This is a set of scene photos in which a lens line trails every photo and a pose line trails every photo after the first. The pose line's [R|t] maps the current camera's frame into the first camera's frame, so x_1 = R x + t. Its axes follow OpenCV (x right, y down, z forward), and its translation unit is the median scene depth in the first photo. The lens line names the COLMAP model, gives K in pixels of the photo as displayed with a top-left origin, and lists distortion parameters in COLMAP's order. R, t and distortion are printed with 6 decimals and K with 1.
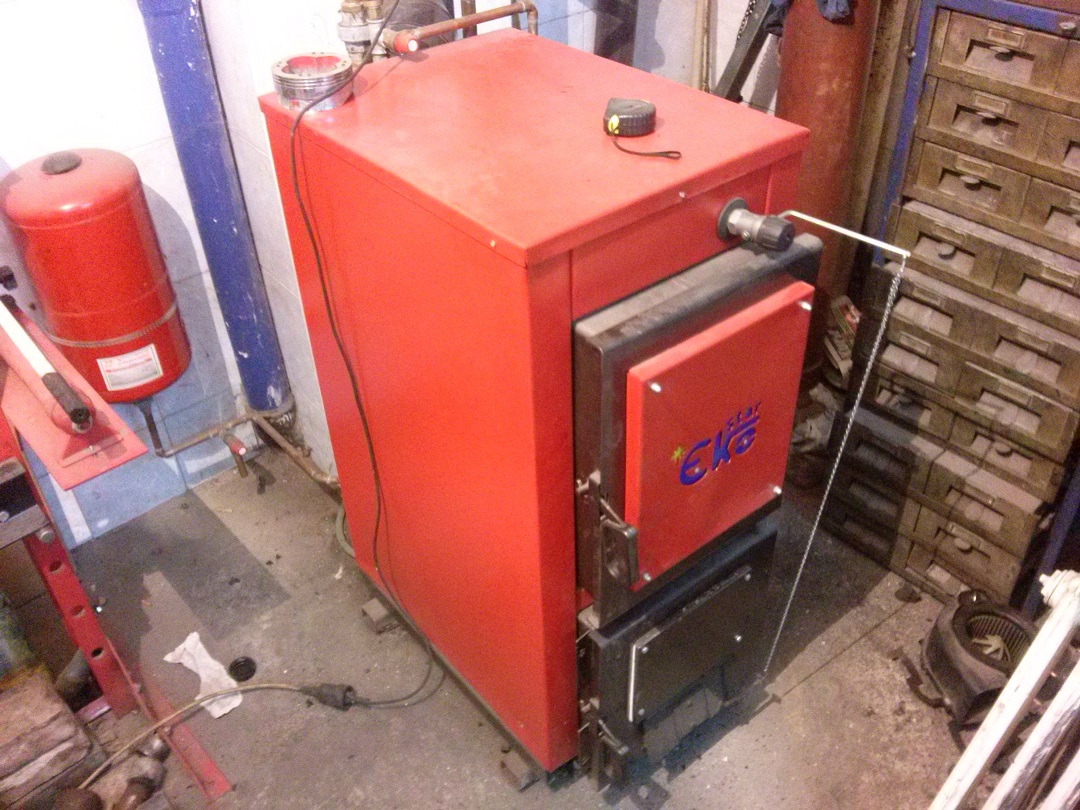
lens RADIAL K [[970.7, 0, 545.8], [0, 970.7, 406.2], [0, 0, 1]] dist [0.055174, -0.229308]
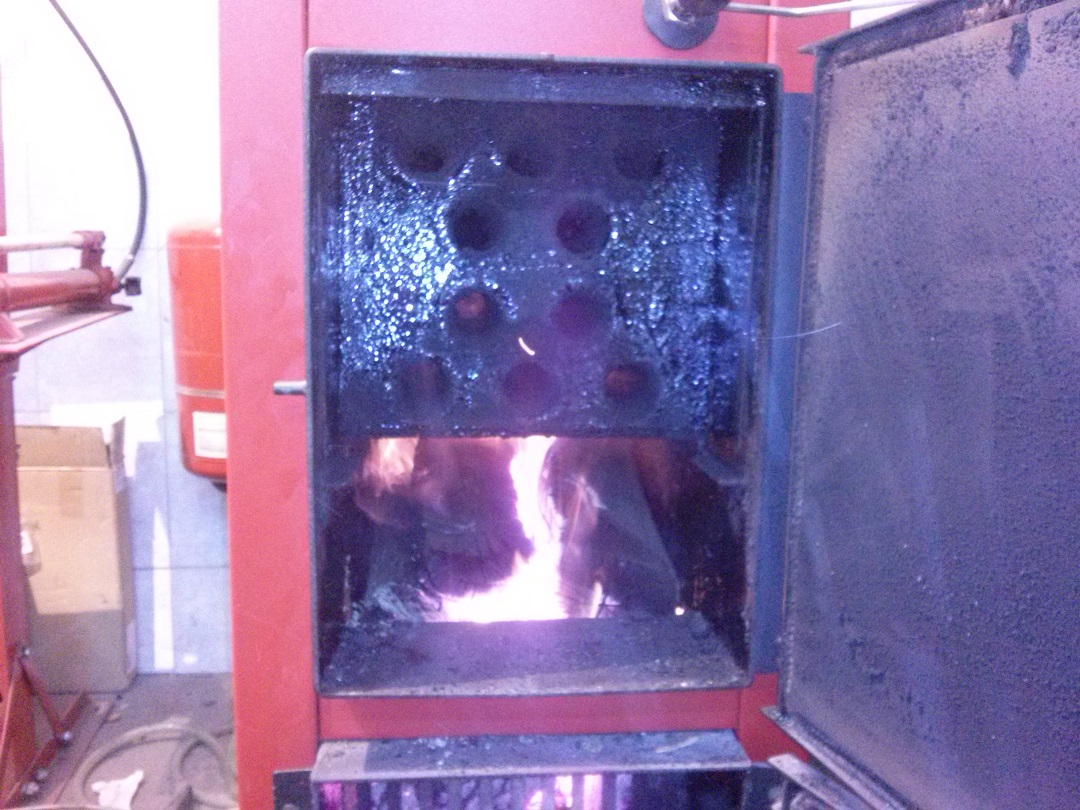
lens RADIAL K [[986.5, 0, 533.8], [0, 986.5, 401.8], [0, 0, 1]] dist [0.047585, -0.241565]
pose [[0.822597, 0.125846, -0.554524, 0.324436], [-0.379650, 0.847553, -0.370836, 0.172998], [0.423320, 0.515574, 0.744972, 0.455223]]
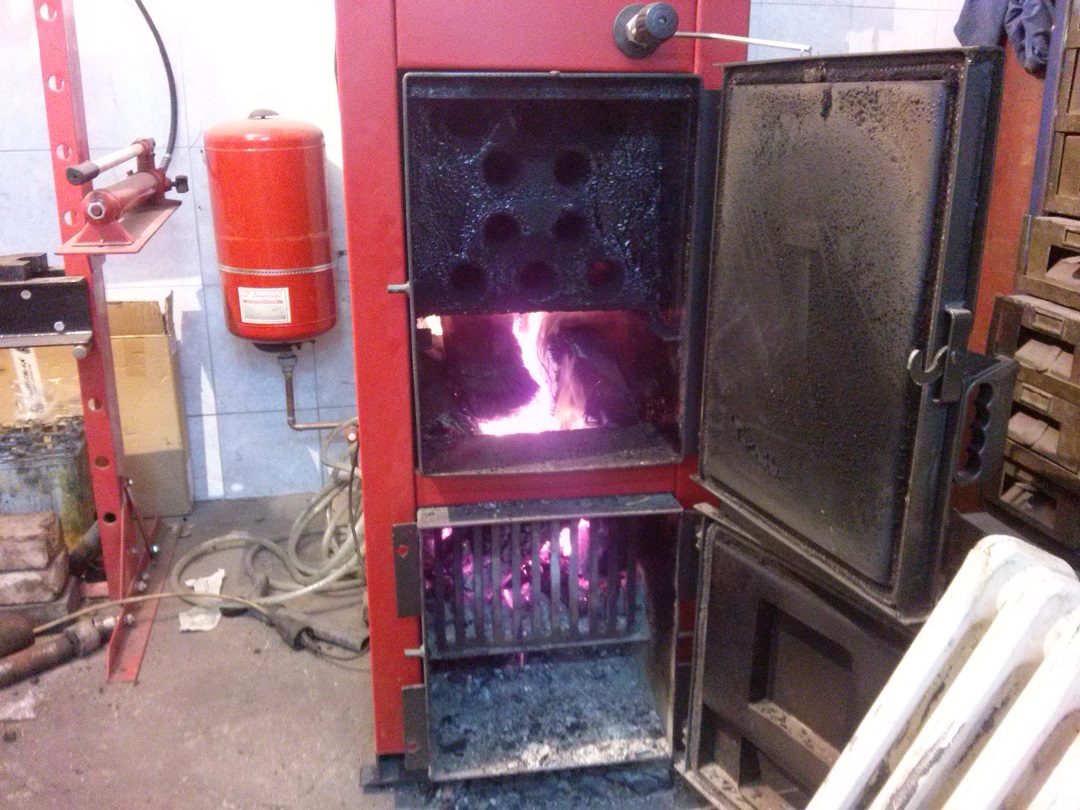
lens RADIAL K [[970.7, 0, 545.8], [0, 970.7, 406.2], [0, 0, 1]] dist [0.055174, -0.229308]
pose [[0.861345, 0.184683, -0.473262, 0.411864], [-0.333671, 0.908133, -0.252901, 0.250604], [0.383078, 0.375749, 0.843839, 0.250500]]
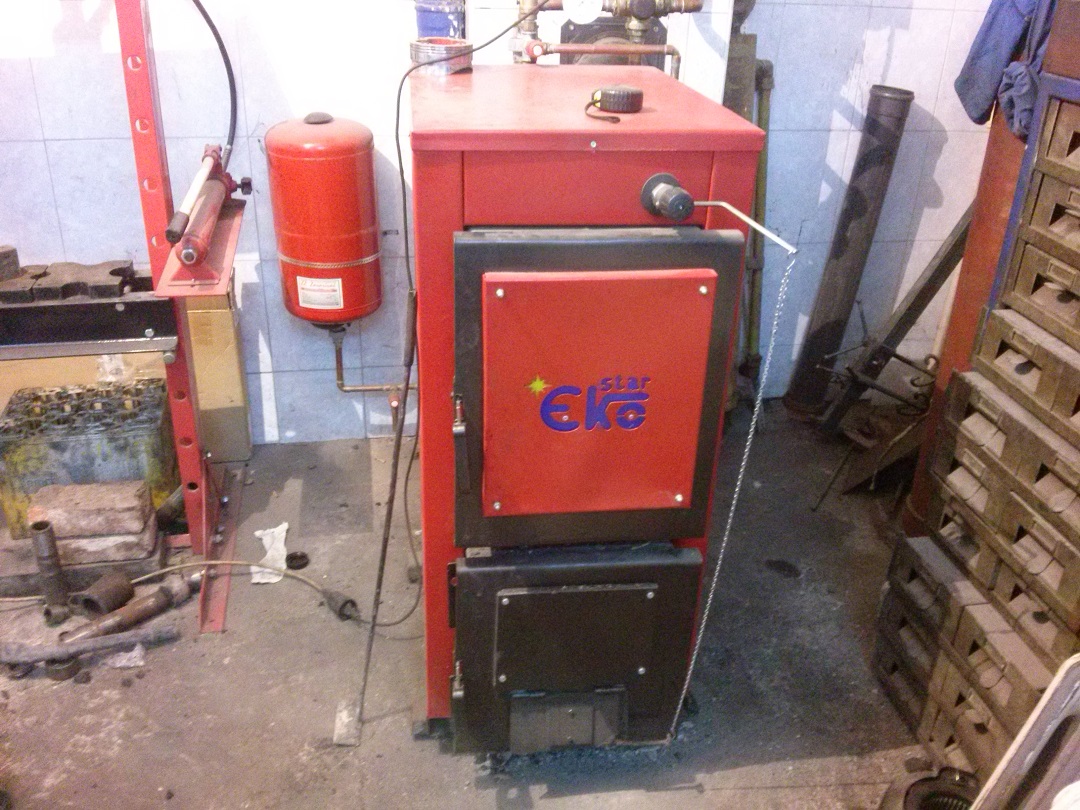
lens RADIAL K [[964.7, 0, 548.0], [0, 964.7, 404.0], [0, 0, 1]] dist [0.069541, -0.236101]
pose [[0.849034, 0.287156, -0.443489, 0.429864], [-0.367773, 0.923868, -0.105882, 0.122221], [0.379321, 0.253001, 0.890004, 0.054317]]
